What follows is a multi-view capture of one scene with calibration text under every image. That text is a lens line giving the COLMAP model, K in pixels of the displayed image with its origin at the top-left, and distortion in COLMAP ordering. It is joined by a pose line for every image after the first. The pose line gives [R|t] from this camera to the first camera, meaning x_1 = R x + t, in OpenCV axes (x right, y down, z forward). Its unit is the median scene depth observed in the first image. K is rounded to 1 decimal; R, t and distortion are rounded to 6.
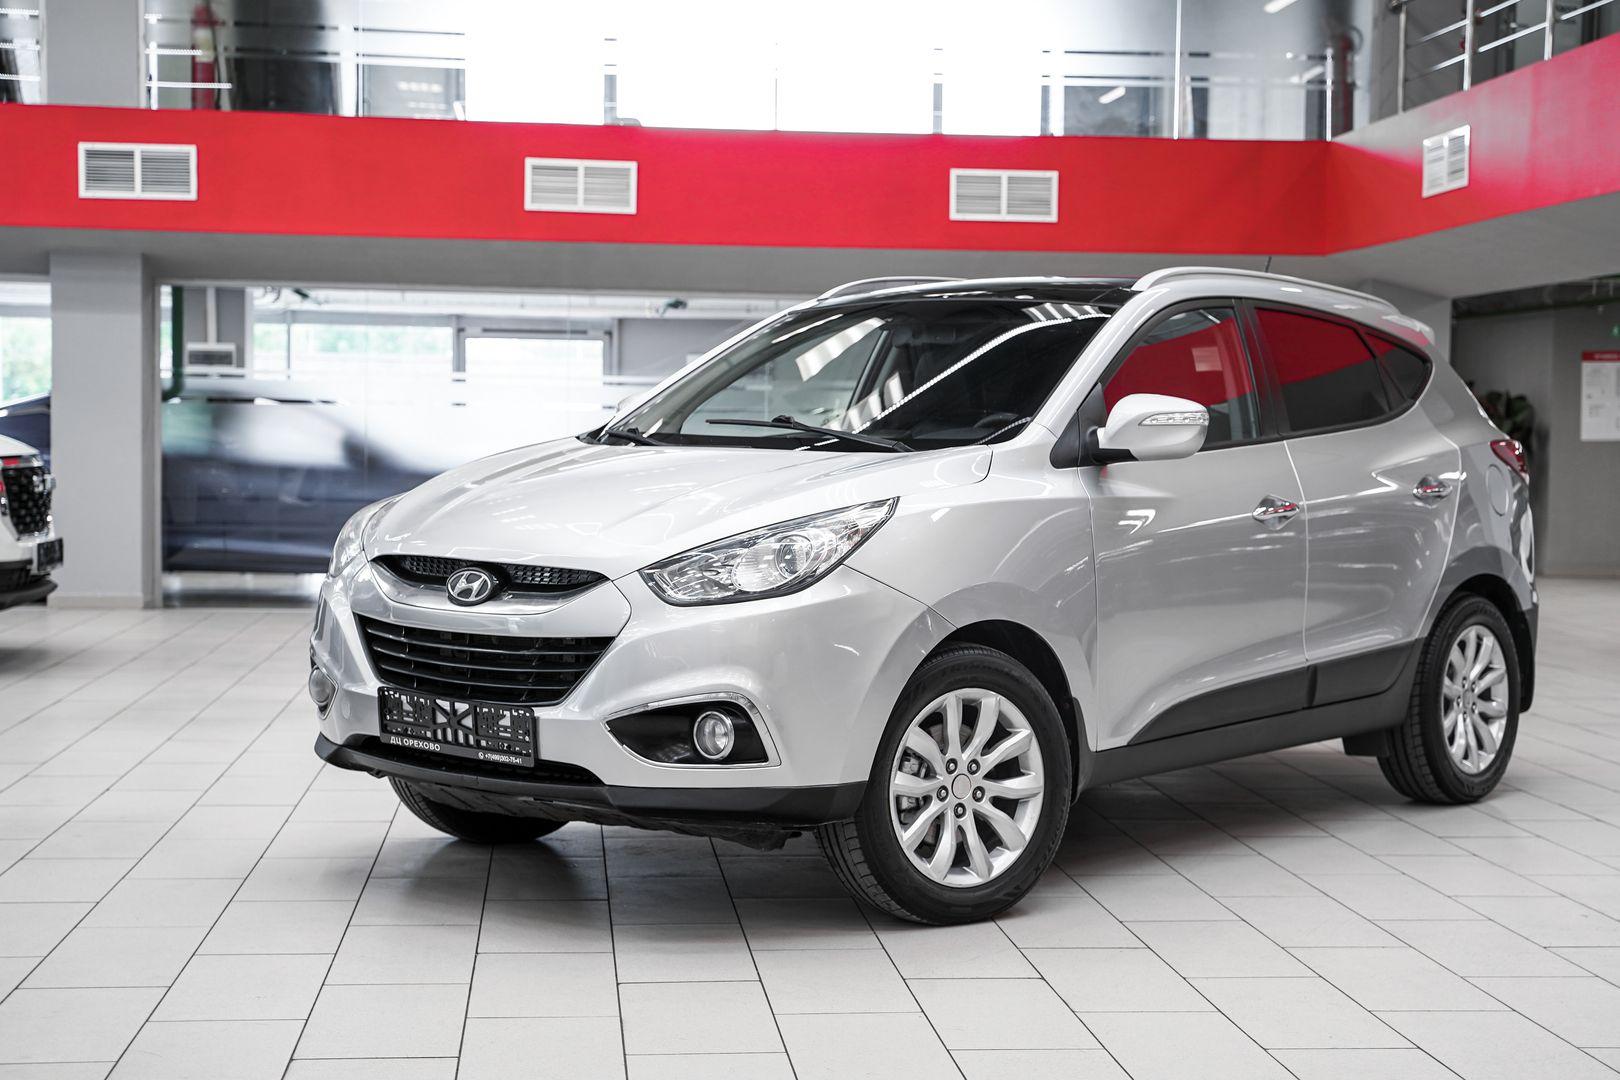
lens RADIAL K [[2407.9, 0, 810.5], [0, 2407.9, 545.1], [0, 0, 1]] dist [0.115644, 0.000000]
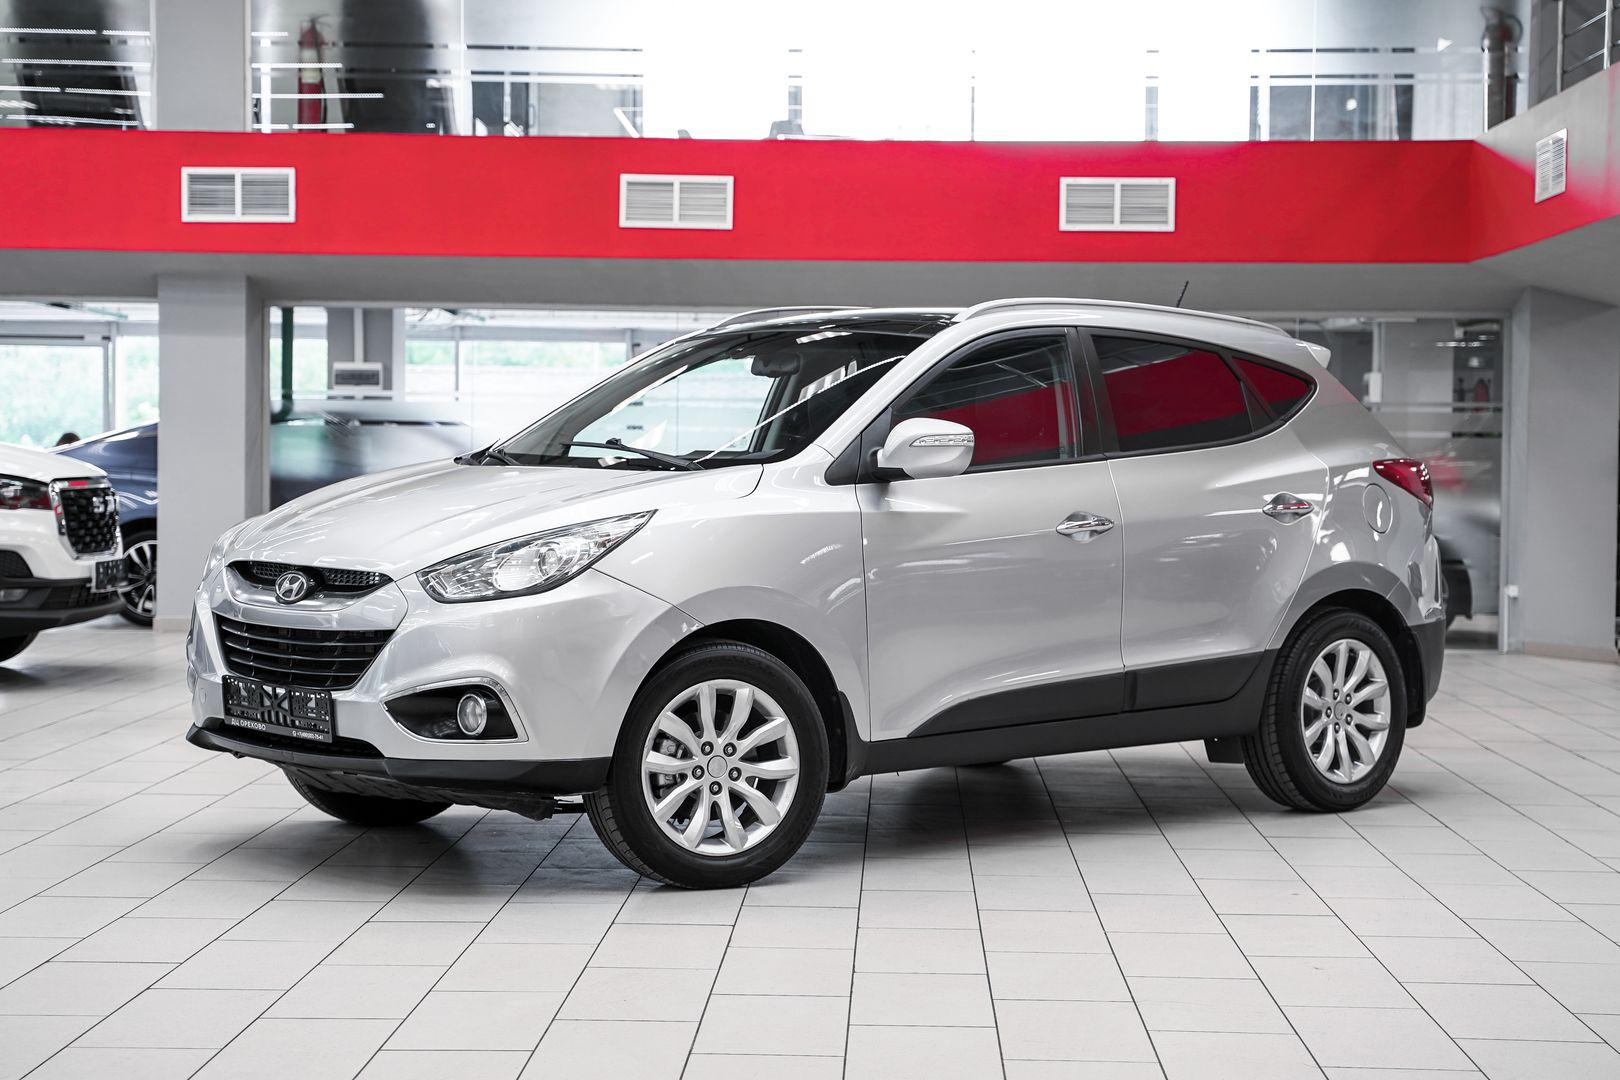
lens RADIAL K [[2841.1, 0, 826.2], [0, 2841.1, 534.4], [0, 0, 1]] dist [0.166844, 0.000000]
pose [[0.990514, 0.001761, -0.137400, 0.126128], [-0.004260, 0.999831, -0.017900, 0.006405], [0.137345, 0.018315, 0.990354, -0.133424]]
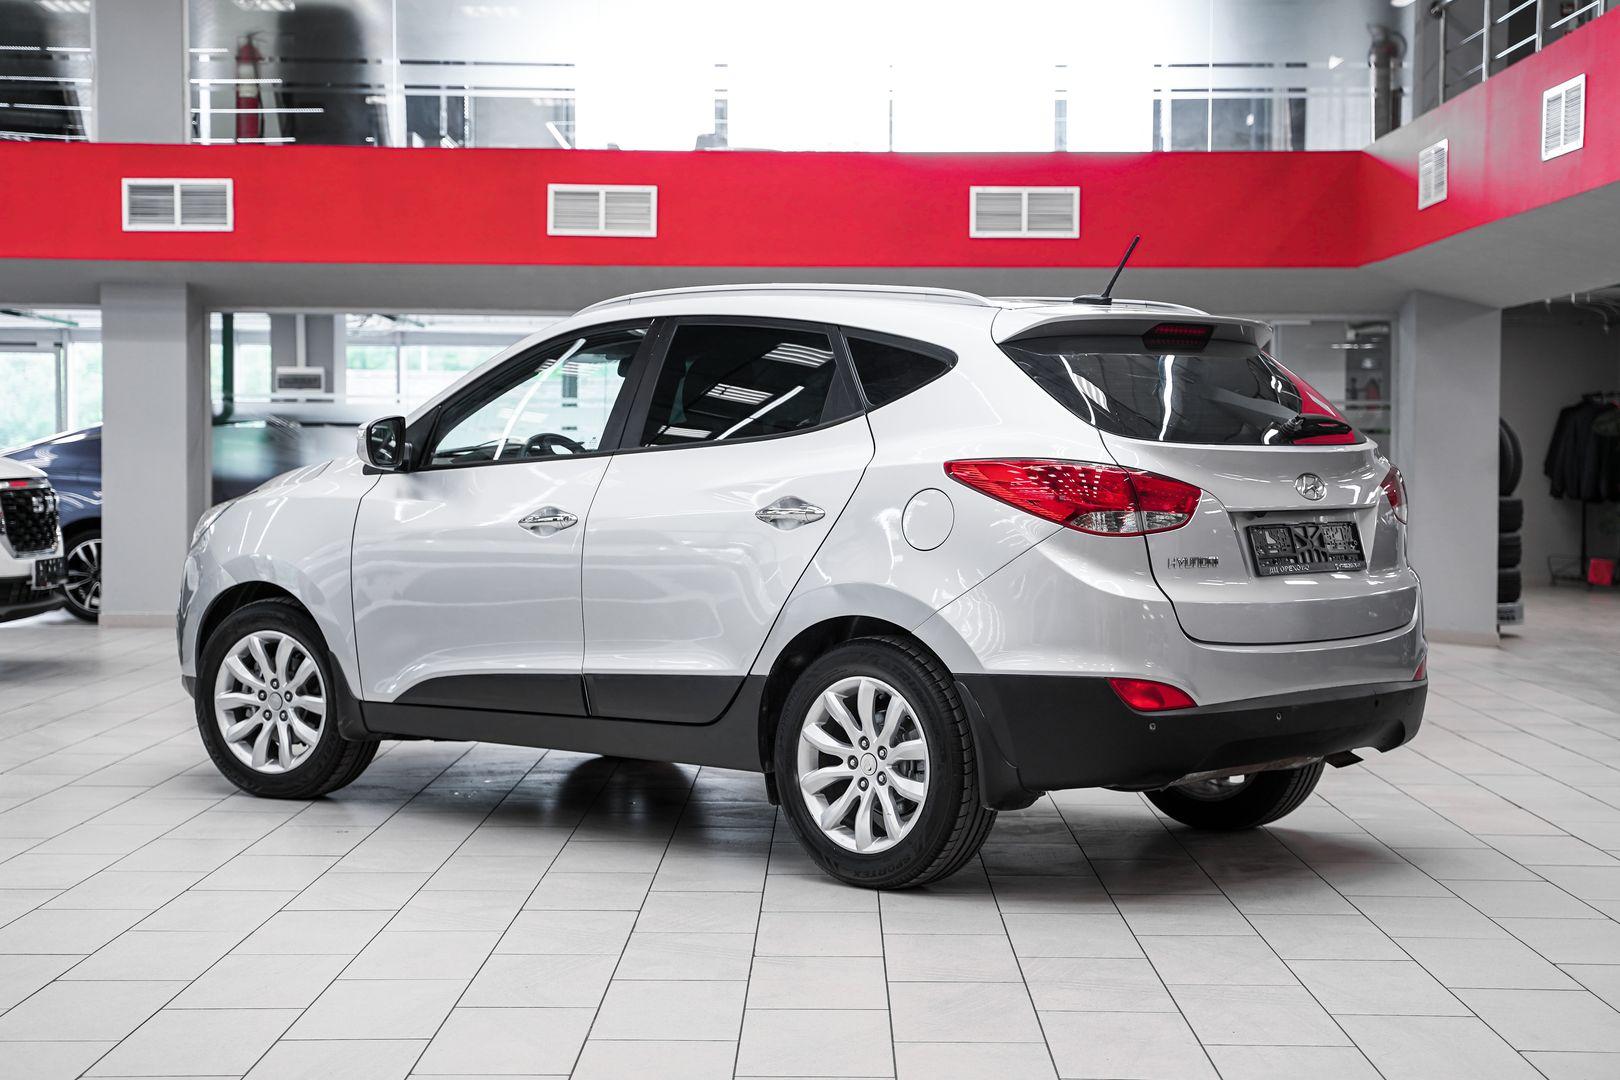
lens RADIAL K [[2670.8, 0, 841.4], [0, 2670.8, 547.6], [0, 0, 1]] dist [0.135531, 0.000000]
pose [[0.993683, -0.003539, -0.112168, 0.133608], [0.002315, 0.999936, -0.011044, 0.005970], [0.112200, 0.010715, 0.993628, -0.109570]]
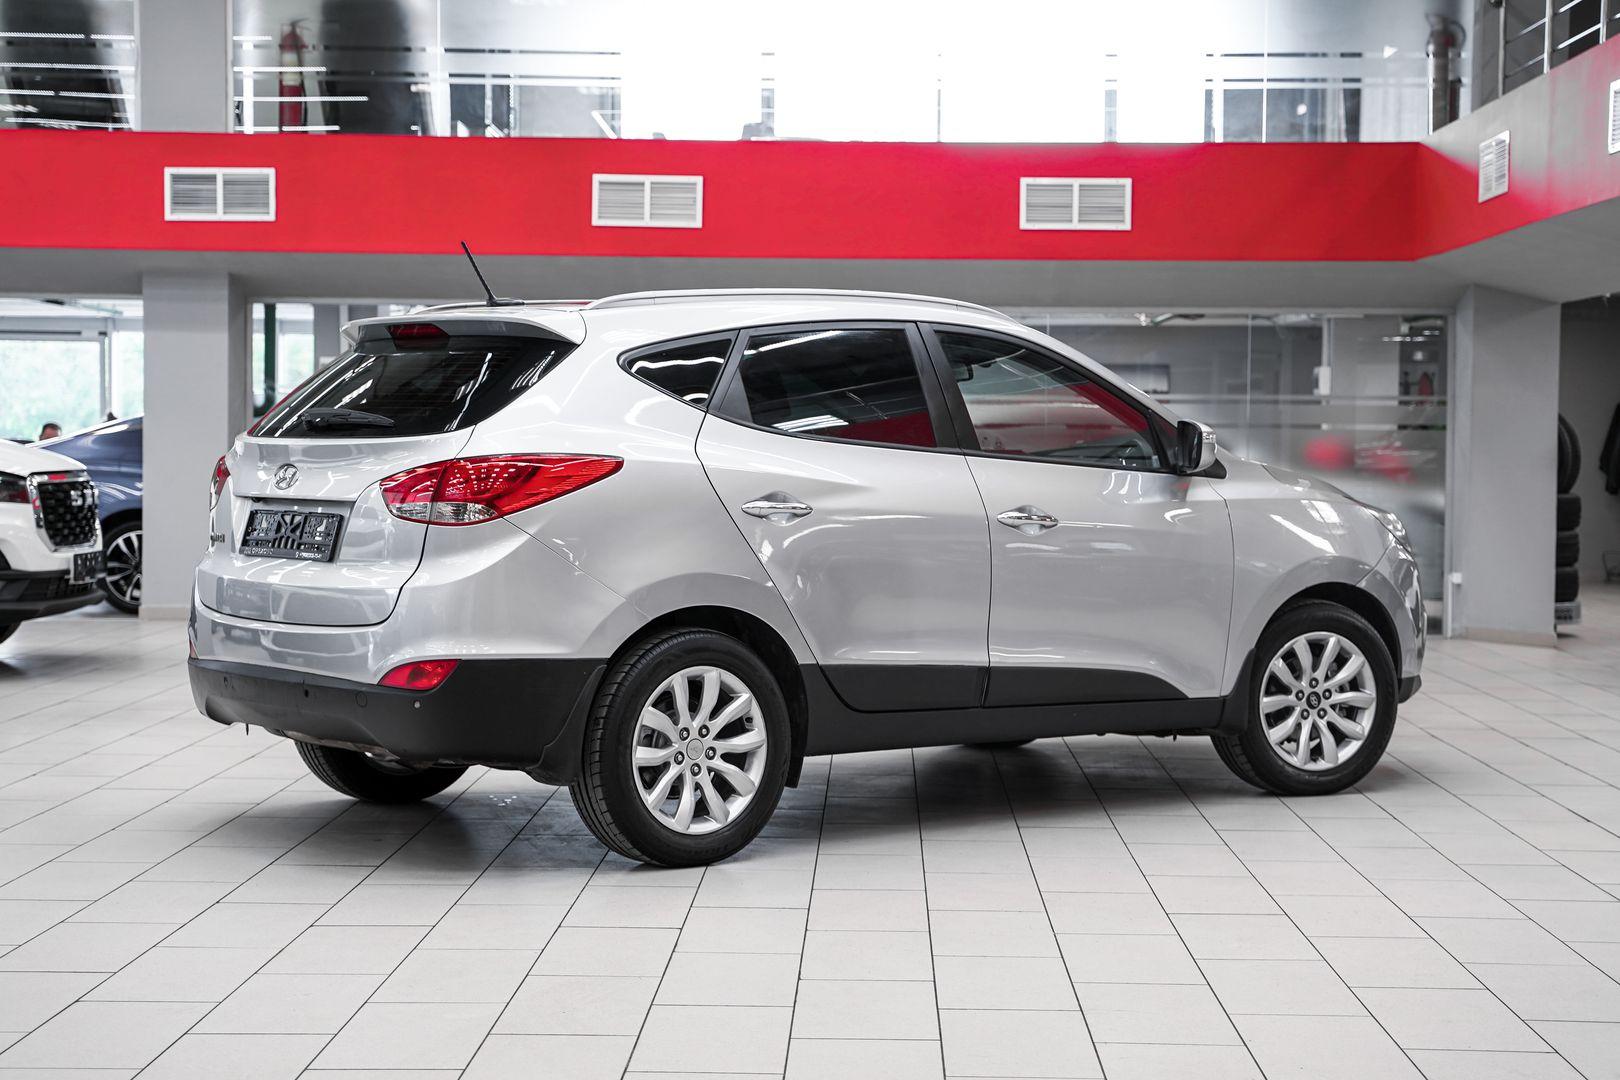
lens RADIAL K [[2642.7, 0, 845.9], [0, 2642.7, 539.7], [0, 0, 1]] dist [0.119887, 0.000000]
pose [[0.992008, 0.001761, -0.126162, 0.128612], [-0.002780, 0.999965, -0.007900, 0.000636], [0.126143, 0.008188, 0.991978, -0.082383]]
